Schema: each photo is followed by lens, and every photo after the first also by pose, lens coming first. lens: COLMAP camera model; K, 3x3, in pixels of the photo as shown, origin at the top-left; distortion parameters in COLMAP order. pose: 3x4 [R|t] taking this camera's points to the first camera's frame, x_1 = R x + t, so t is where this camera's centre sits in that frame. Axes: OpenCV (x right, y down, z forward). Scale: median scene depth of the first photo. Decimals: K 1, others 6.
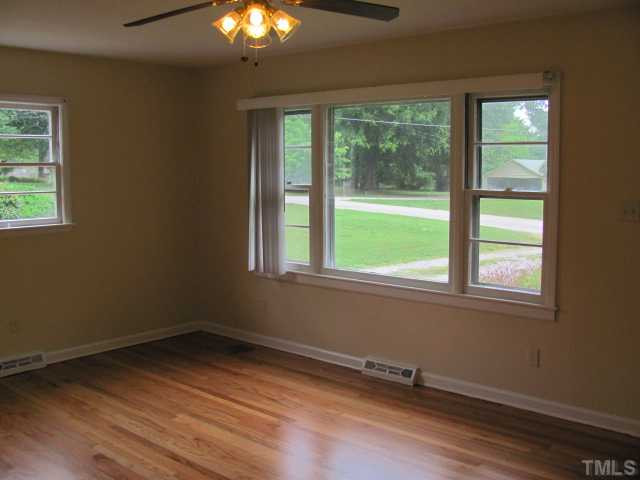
lens RADIAL K [[692.7, 0, 320.0], [0, 692.7, 240.0], [0, 0, 1]] dist [-0.168998, 0.211582]
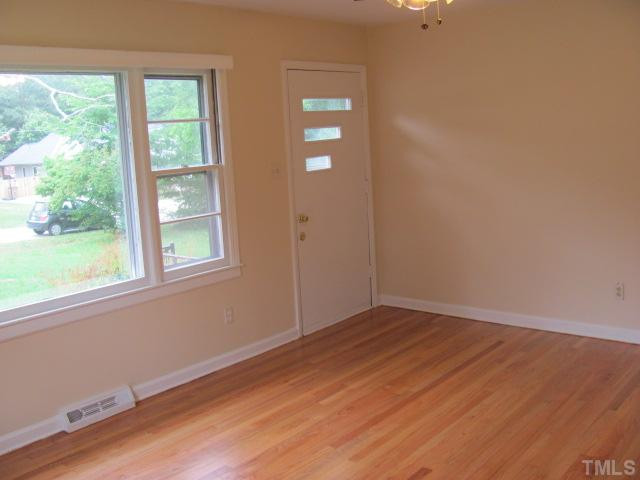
lens RADIAL K [[692.7, 0, 320.0], [0, 692.7, 240.0], [0, 0, 1]] dist [-0.168998, 0.211582]
pose [[-0.034286, -0.160226, 0.986485, -0.741115], [0.160437, 0.973381, 0.163674, -0.100260], [-0.986450, 0.163881, -0.007667, 0.814127]]
